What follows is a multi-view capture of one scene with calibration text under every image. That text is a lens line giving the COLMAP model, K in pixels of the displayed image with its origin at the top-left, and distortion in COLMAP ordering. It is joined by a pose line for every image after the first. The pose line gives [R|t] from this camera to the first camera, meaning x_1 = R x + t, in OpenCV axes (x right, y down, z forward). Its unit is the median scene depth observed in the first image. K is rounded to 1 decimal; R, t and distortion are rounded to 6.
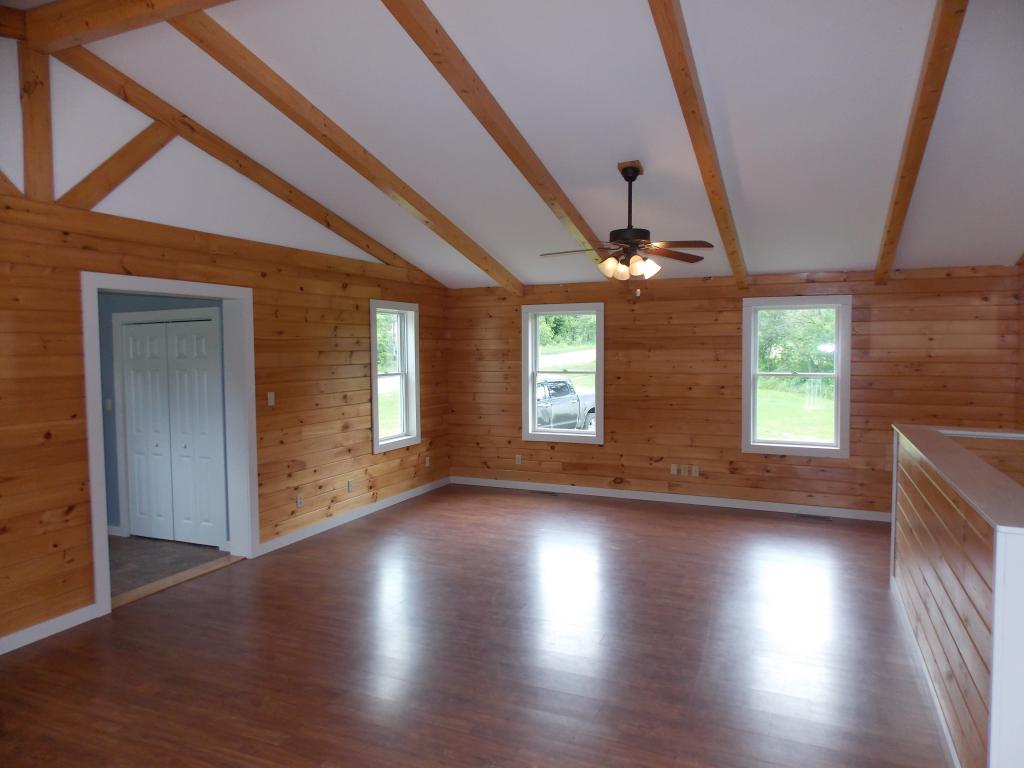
lens RADIAL K [[686.2, 0, 513.5], [0, 686.2, 373.8], [0, 0, 1]] dist [0.008928, -0.001395]
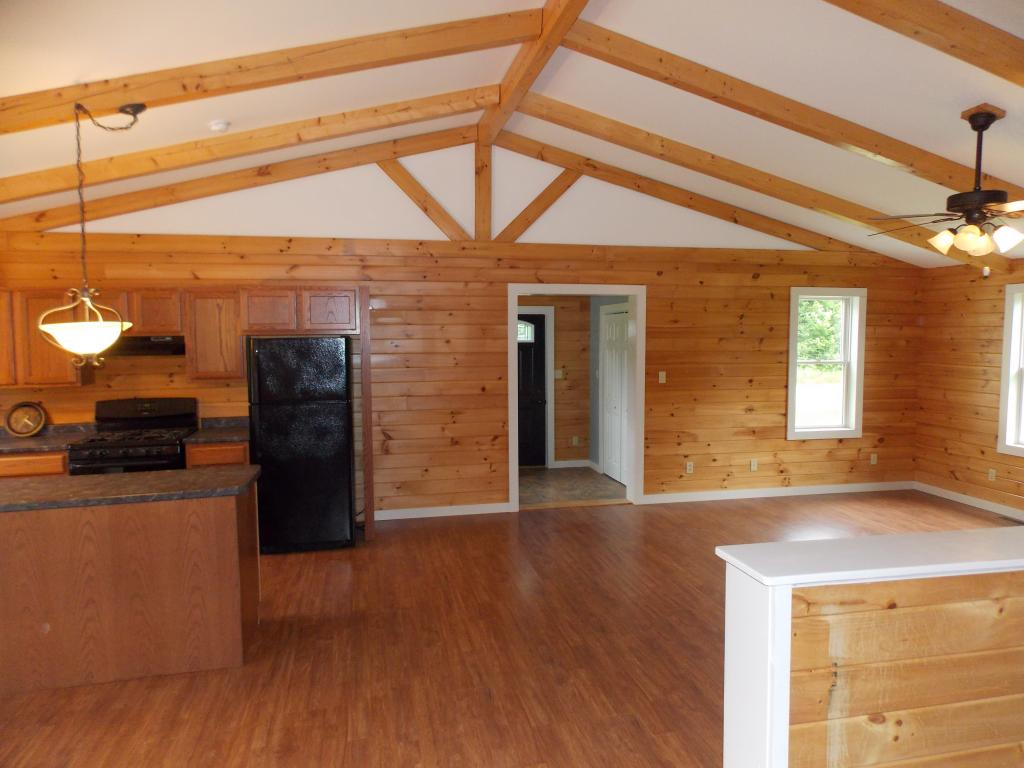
lens RADIAL K [[686.2, 0, 516.5], [0, 686.2, 374.0], [0, 0, 1]] dist [0.008928, -0.001395]
pose [[0.589277, 0.061481, -0.805588, 0.425841], [-0.038008, 0.998106, 0.048371, -0.016326], [0.807036, 0.002115, 0.590498, 0.085820]]
